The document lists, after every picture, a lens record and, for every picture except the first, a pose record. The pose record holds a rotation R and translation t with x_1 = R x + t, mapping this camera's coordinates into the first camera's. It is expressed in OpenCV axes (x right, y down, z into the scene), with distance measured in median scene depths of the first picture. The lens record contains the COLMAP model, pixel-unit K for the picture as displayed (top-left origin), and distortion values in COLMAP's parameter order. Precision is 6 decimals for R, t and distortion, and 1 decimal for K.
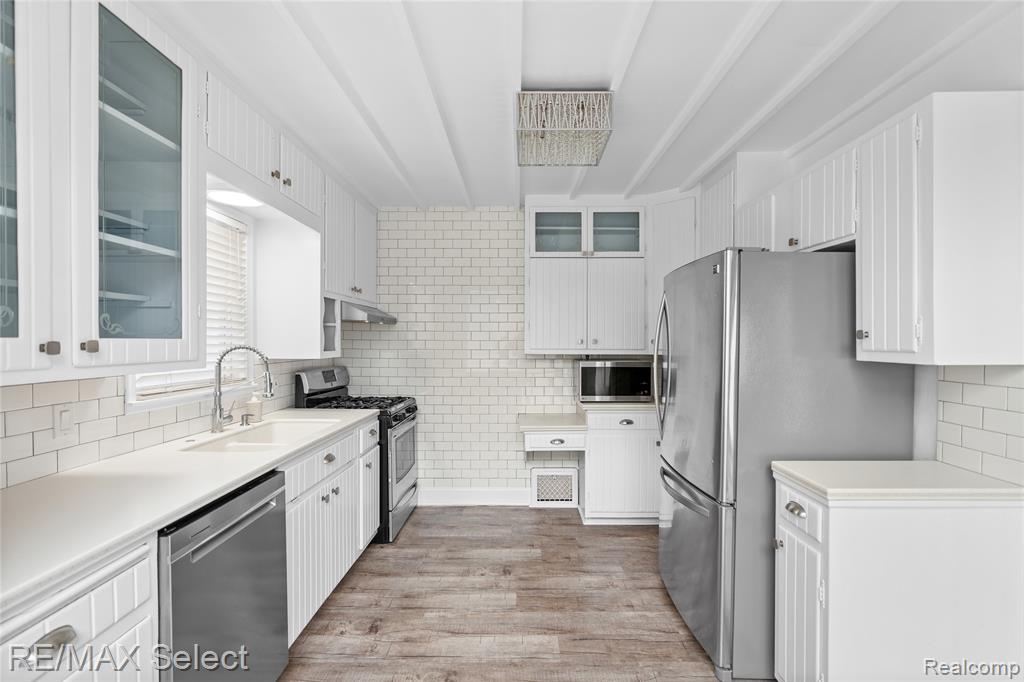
lens RADIAL K [[461.3, 0, 515.5], [0, 461.3, 345.9], [0, 0, 1]] dist [-0.010267, 0.001422]
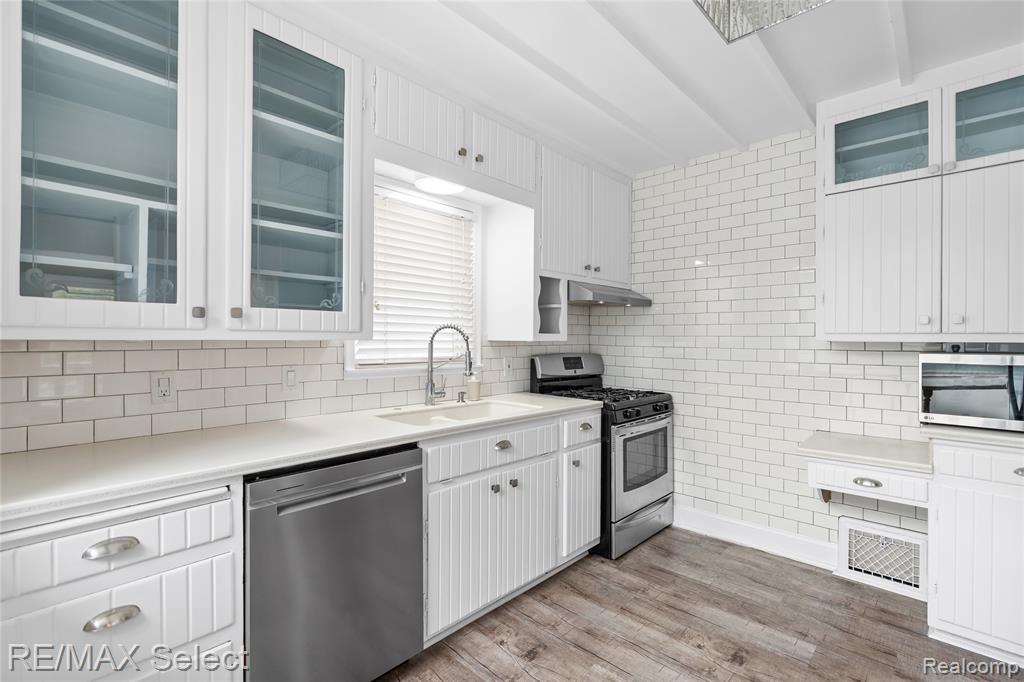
lens RADIAL K [[461.3, 0, 515.9], [0, 461.3, 338.4], [0, 0, 1]] dist [-0.010267, 0.001422]
pose [[0.732165, 0.001408, -0.681126, 0.202337], [-0.011494, 0.999881, -0.010288, 0.033819], [0.681031, 0.015362, 0.732094, 0.285818]]
